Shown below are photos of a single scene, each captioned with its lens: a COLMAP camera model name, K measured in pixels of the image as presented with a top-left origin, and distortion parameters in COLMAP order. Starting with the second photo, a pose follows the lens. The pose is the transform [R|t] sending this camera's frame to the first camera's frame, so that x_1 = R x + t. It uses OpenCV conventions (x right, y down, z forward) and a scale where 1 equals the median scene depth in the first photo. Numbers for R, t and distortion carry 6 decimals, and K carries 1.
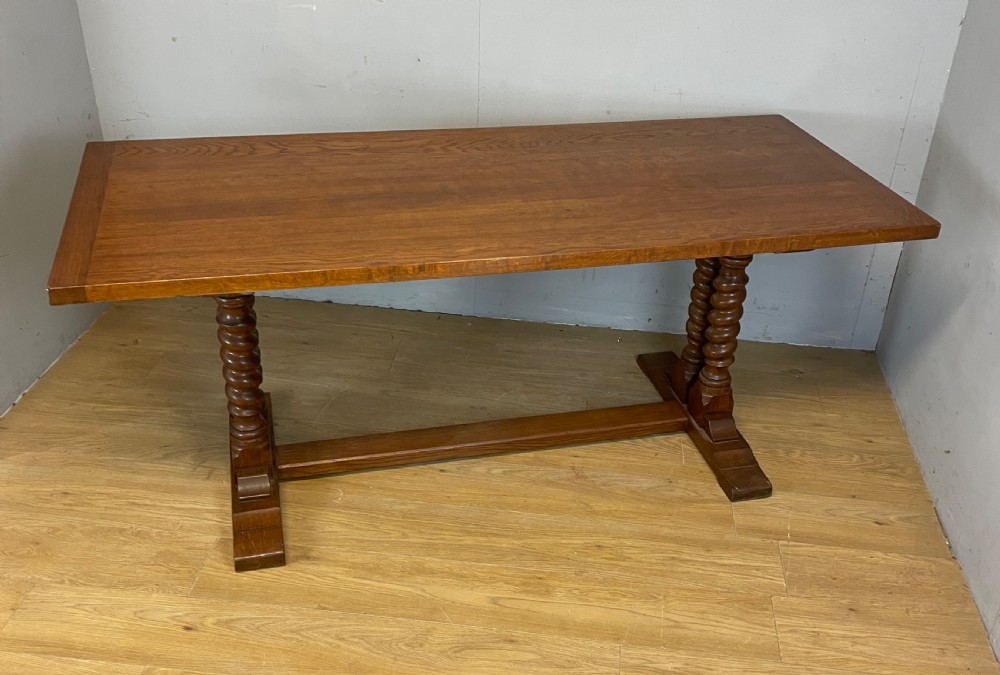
lens RADIAL K [[1005.1, 0, 510.1], [0, 1005.1, 344.7], [0, 0, 1]] dist [0.070047, 0.000000]
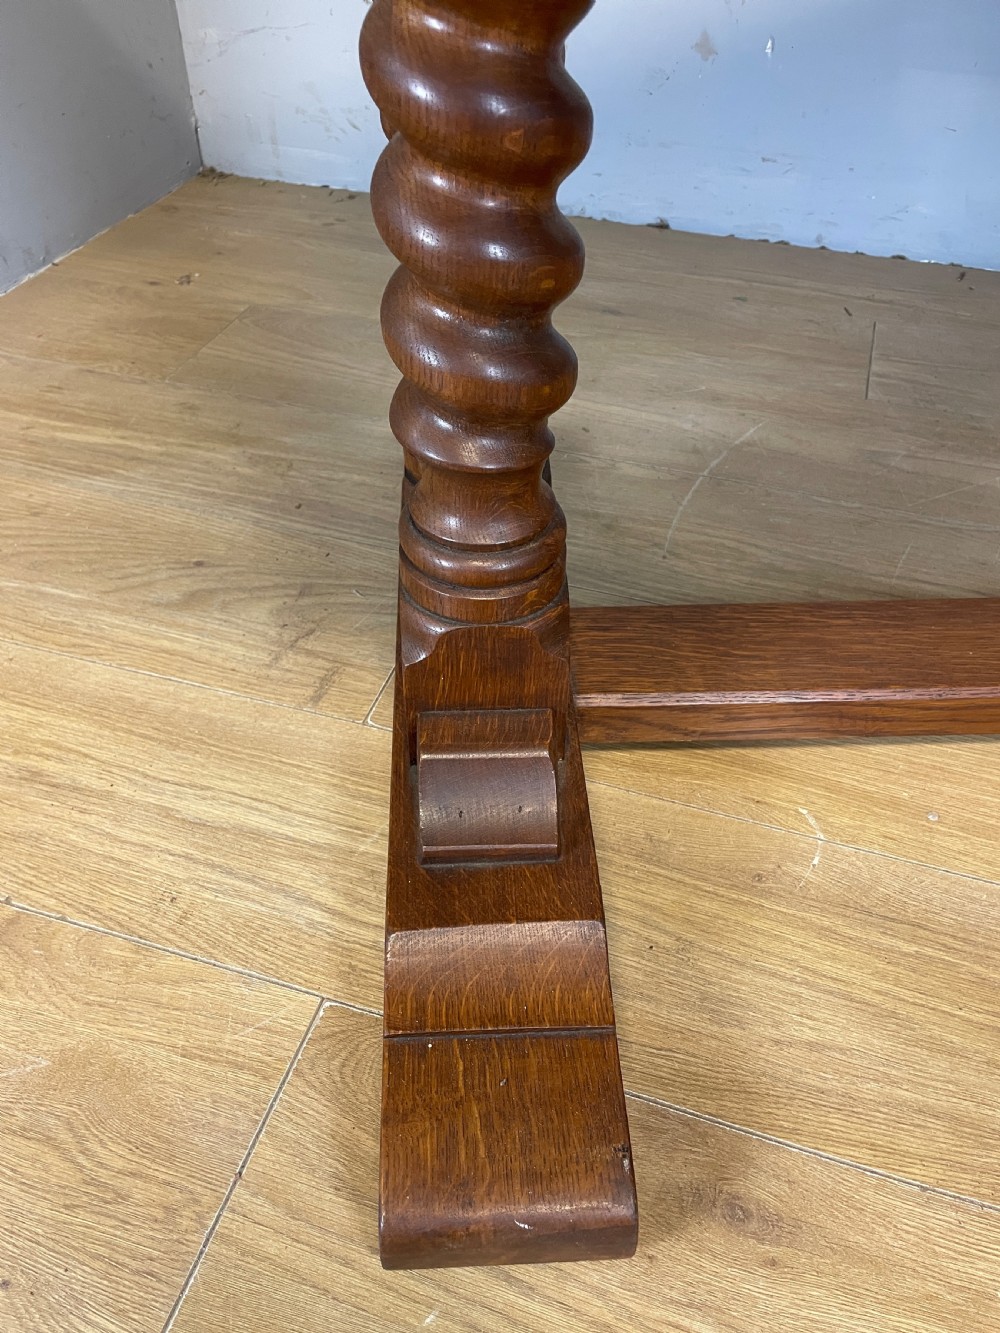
lens RADIAL K [[1014.4, 0, 496.6], [0, 1014.4, 676.6], [0, 0, 1]] dist [0.069130, -0.085650]
pose [[0.978865, 0.116235, -0.168264, -0.210378], [-0.077970, 0.972745, 0.218376, 0.063249], [0.189061, -0.200641, 0.961249, 0.767555]]
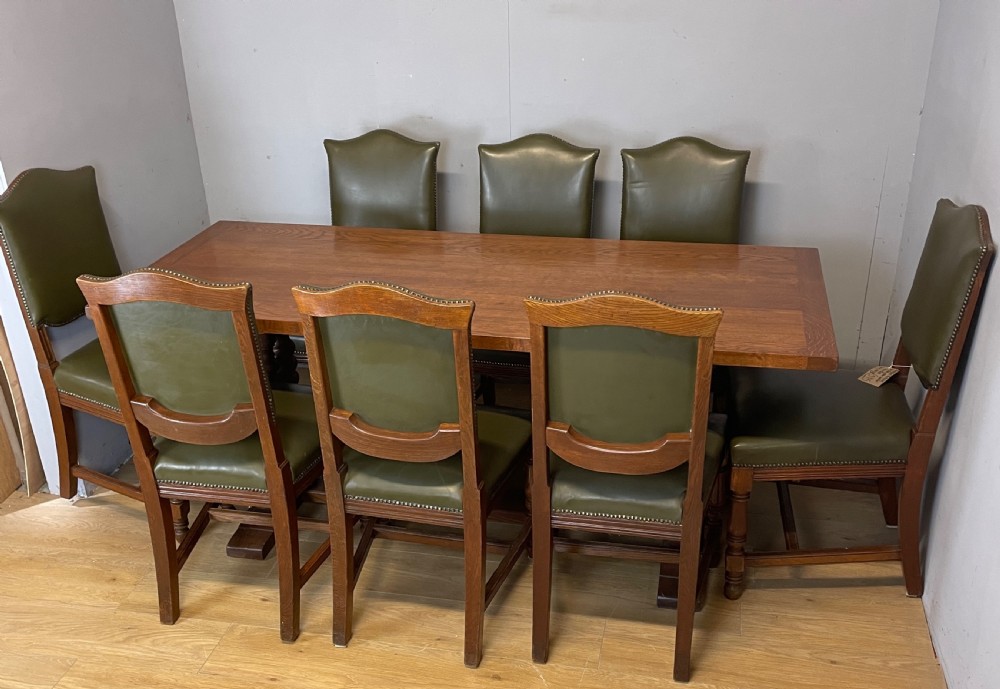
lens RADIAL K [[1002.5, 0, 493.3], [0, 1002.5, 413.0], [0, 0, 1]] dist [0.096703, 0.000000]
pose [[0.992736, -0.008819, -0.119991, 0.105349], [0.000776, 0.997758, -0.066916, 0.112189], [0.120312, 0.066337, 0.990517, -0.203244]]
